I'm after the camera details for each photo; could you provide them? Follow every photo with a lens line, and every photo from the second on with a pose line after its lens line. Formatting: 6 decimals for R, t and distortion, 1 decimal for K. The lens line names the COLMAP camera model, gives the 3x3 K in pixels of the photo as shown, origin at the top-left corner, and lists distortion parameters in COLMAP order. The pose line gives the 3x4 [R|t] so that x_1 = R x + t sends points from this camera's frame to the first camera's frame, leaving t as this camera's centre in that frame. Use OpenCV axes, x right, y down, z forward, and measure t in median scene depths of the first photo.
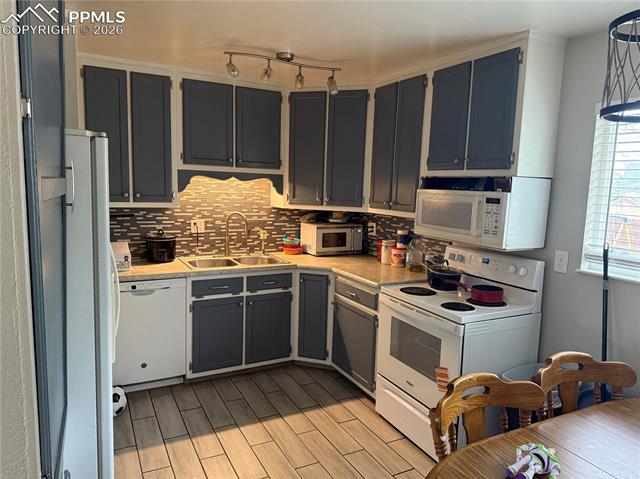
lens RADIAL K [[452.7, 0, 320.0], [0, 452.7, 239.5], [0, 0, 1]] dist [0.081710, -0.110736]
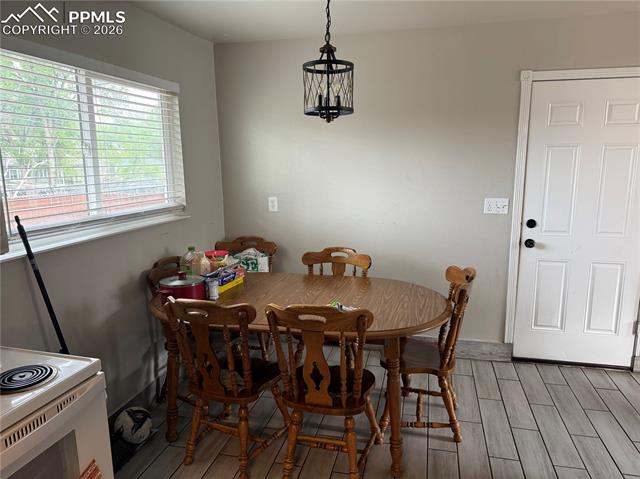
lens RADIAL K [[452.7, 0, 320.0], [0, 452.7, 239.5], [0, 0, 1]] dist [0.081710, -0.110736]
pose [[-0.752571, -0.116108, 0.648194, -0.273300], [0.090062, 0.956936, 0.275976, -0.113992], [-0.652323, 0.266069, -0.709705, 1.111849]]
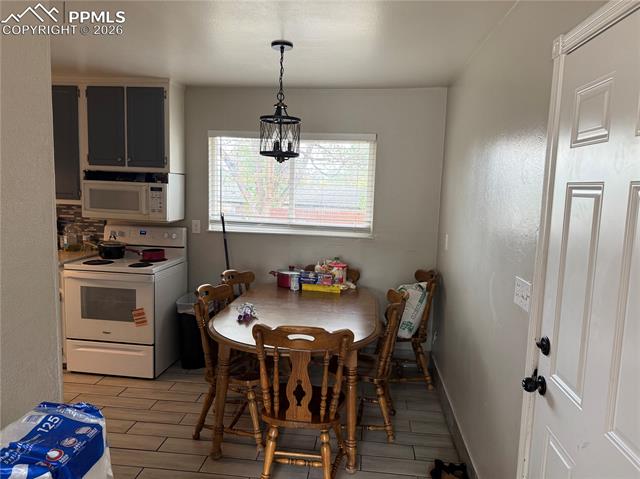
lens RADIAL K [[452.7, 0, 320.0], [0, 452.7, 239.5], [0, 0, 1]] dist [0.081710, -0.110736]
pose [[0.547311, -0.104423, 0.830389, -0.557904], [0.088367, 0.993850, 0.066736, 0.024356], [-0.832251, 0.036853, 0.553173, -0.237292]]
